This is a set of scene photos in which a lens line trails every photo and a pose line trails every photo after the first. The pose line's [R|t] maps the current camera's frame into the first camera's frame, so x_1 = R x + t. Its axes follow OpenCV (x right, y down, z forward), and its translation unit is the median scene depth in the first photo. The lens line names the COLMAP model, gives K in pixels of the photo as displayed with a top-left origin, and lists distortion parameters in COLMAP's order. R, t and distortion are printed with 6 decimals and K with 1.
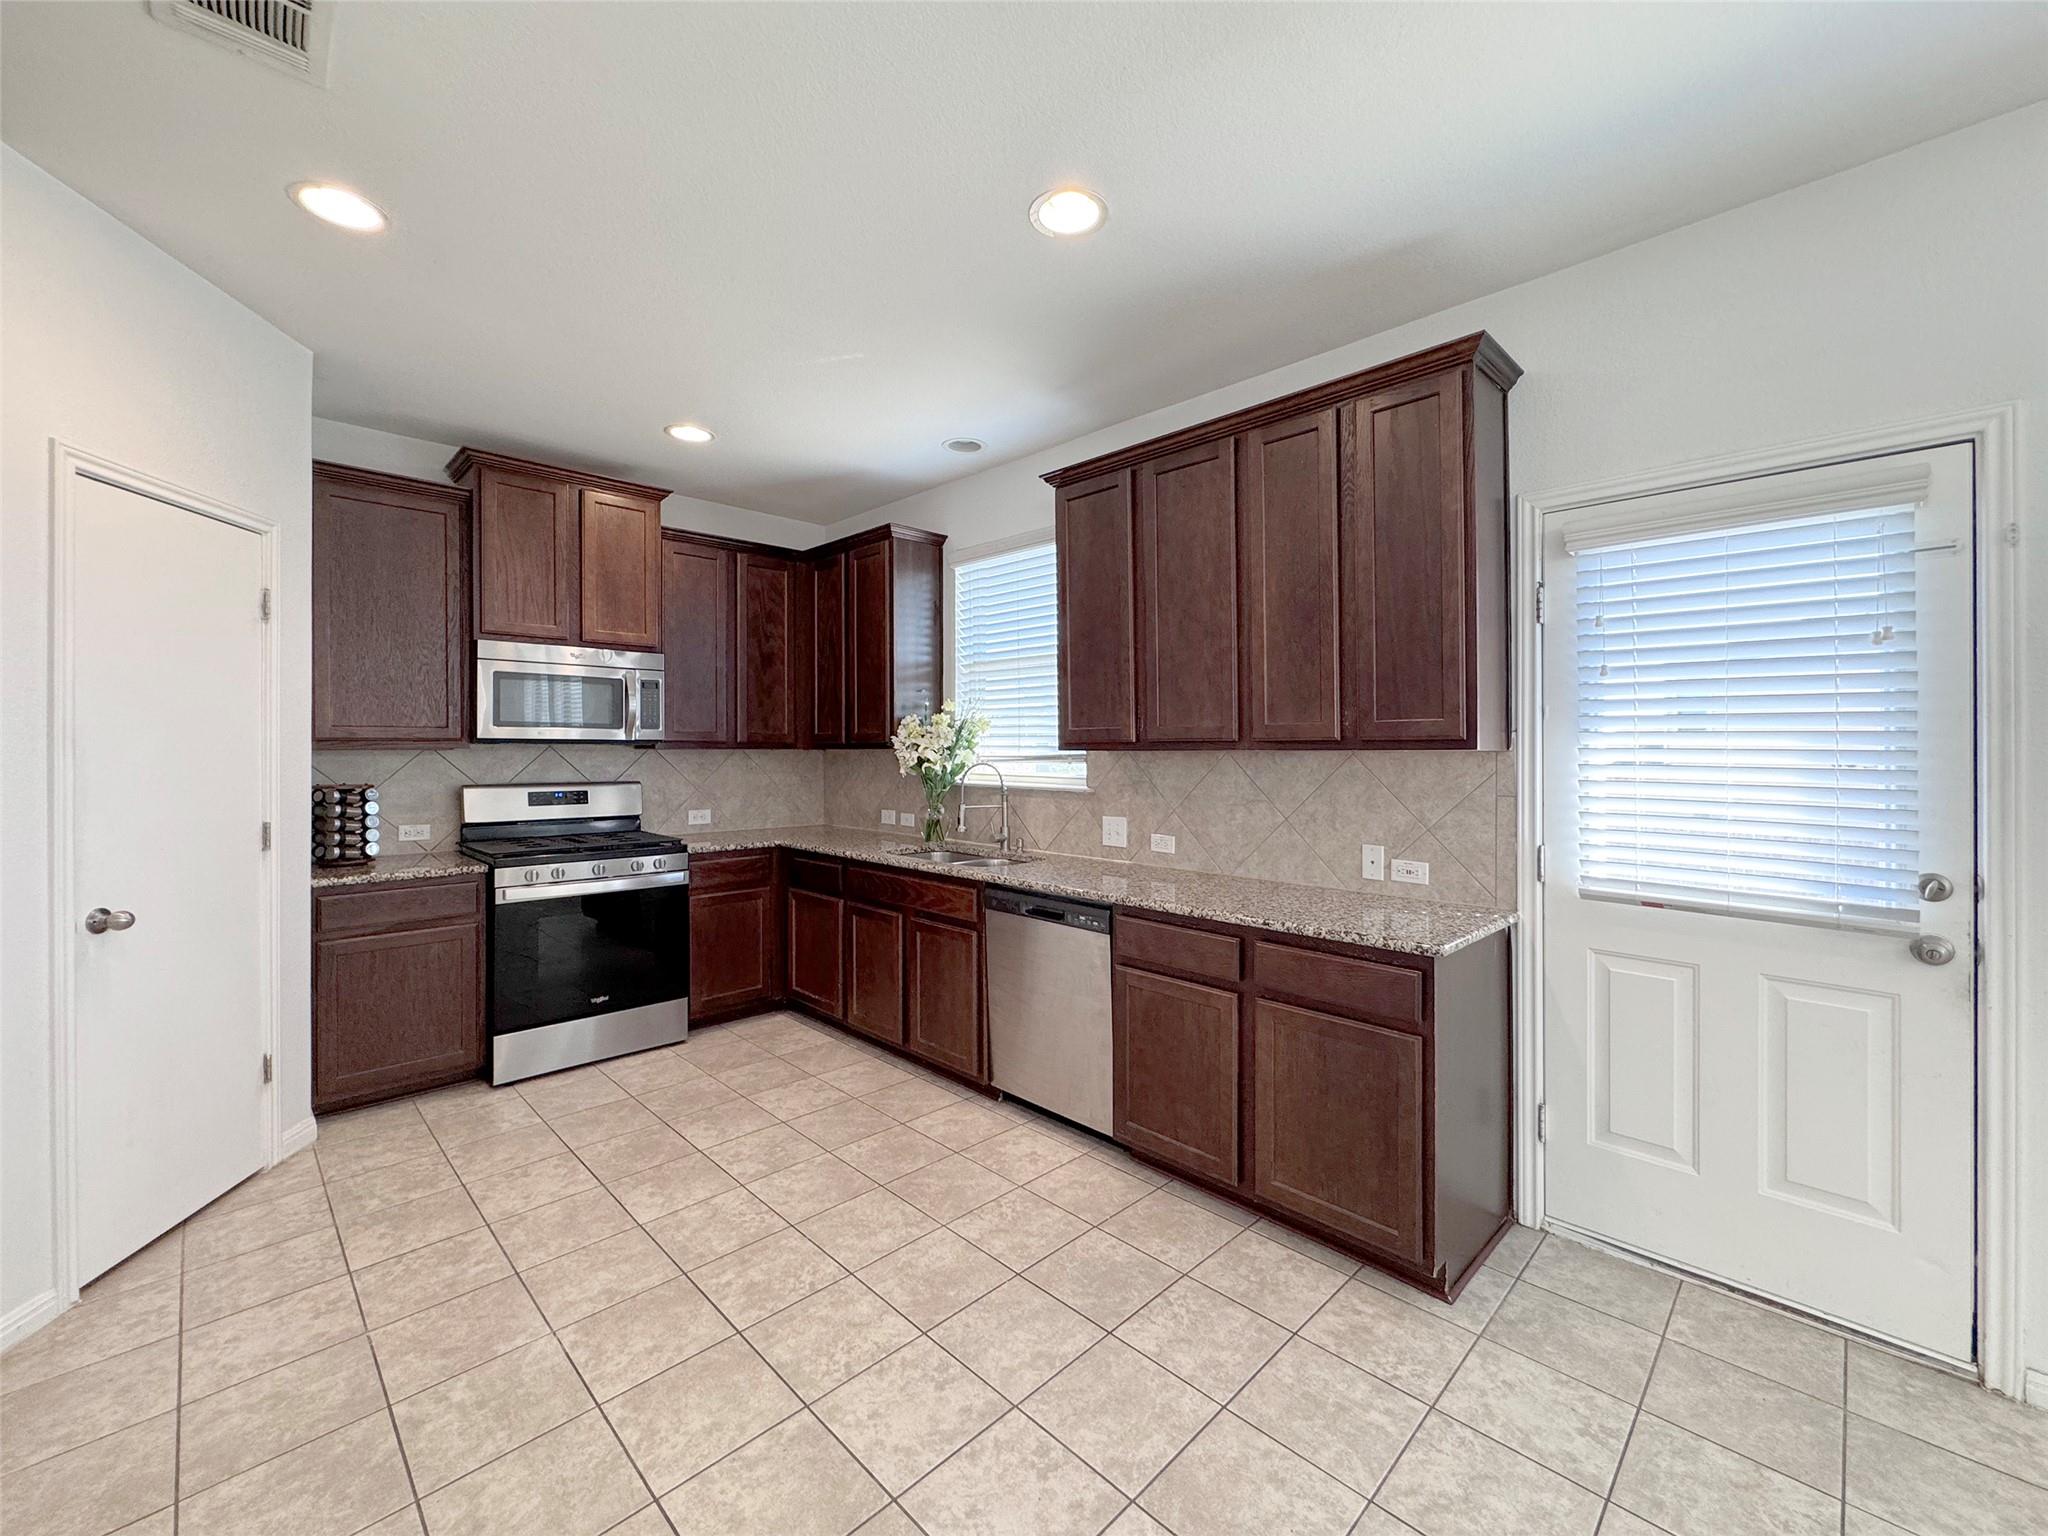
lens RADIAL K [[848.2, 0, 1067.0], [0, 848.2, 742.0], [0, 0, 1]] dist [-0.001261, -0.001082]
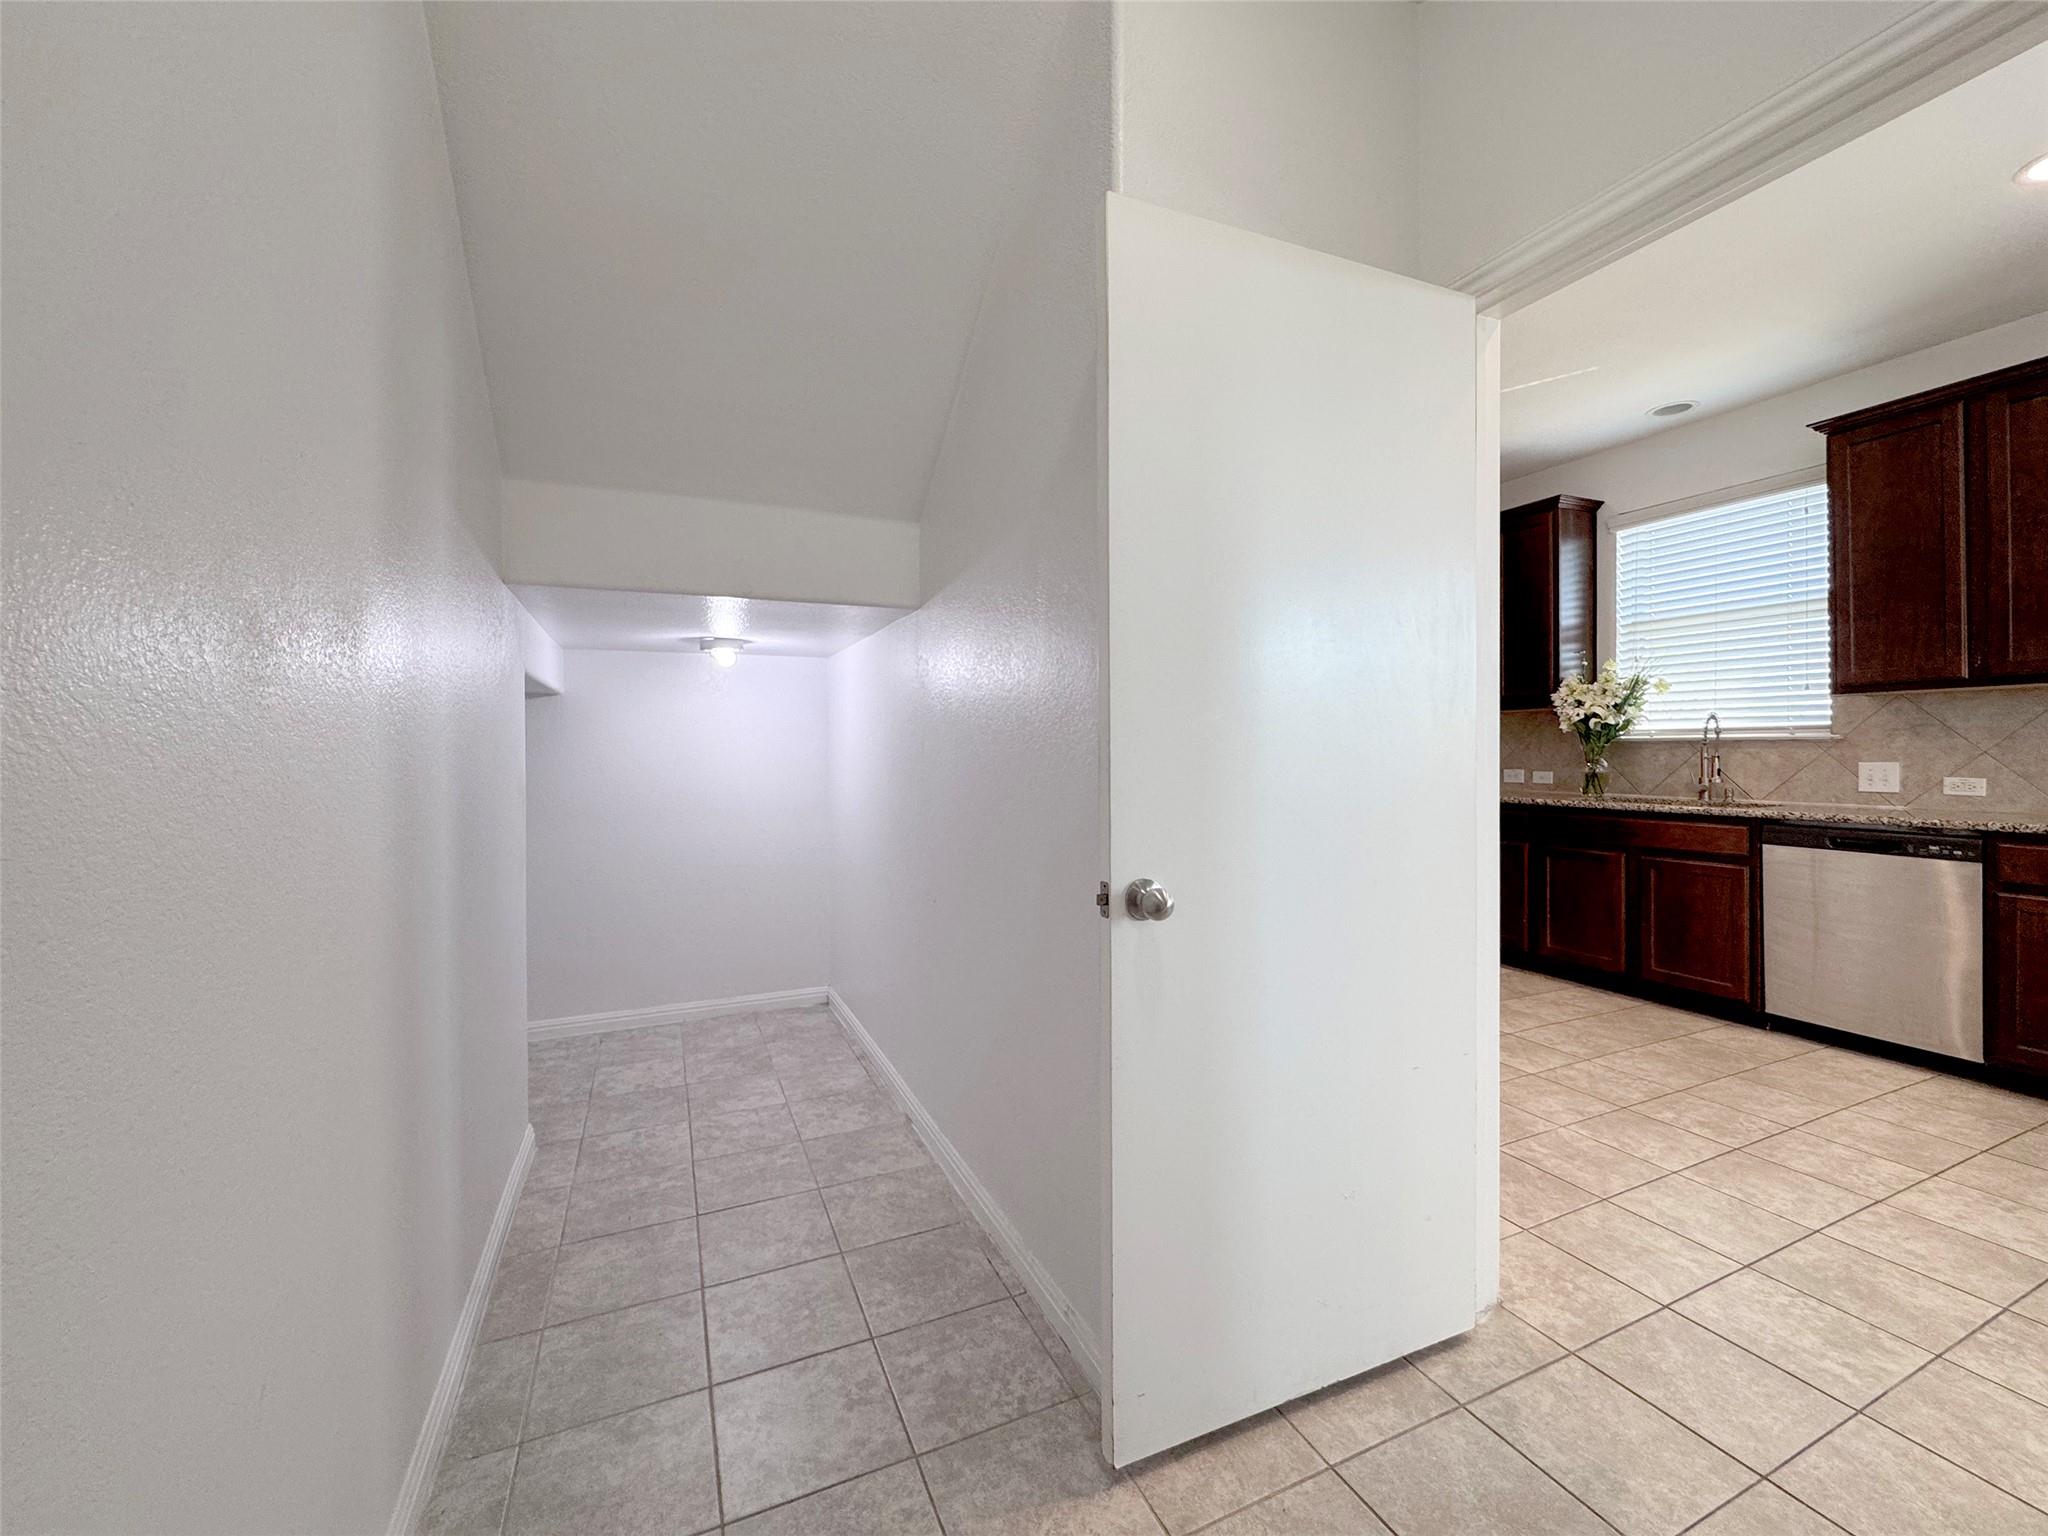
lens RADIAL K [[848.2, 0, 1010.2], [0, 848.2, 771.3], [0, 0, 1]] dist [-0.001261, -0.001082]
pose [[0.929777, -0.002343, -0.368117, -0.543523], [0.012829, 0.999579, 0.026041, 0.062718], [0.367901, -0.028935, 0.929415, -0.300712]]
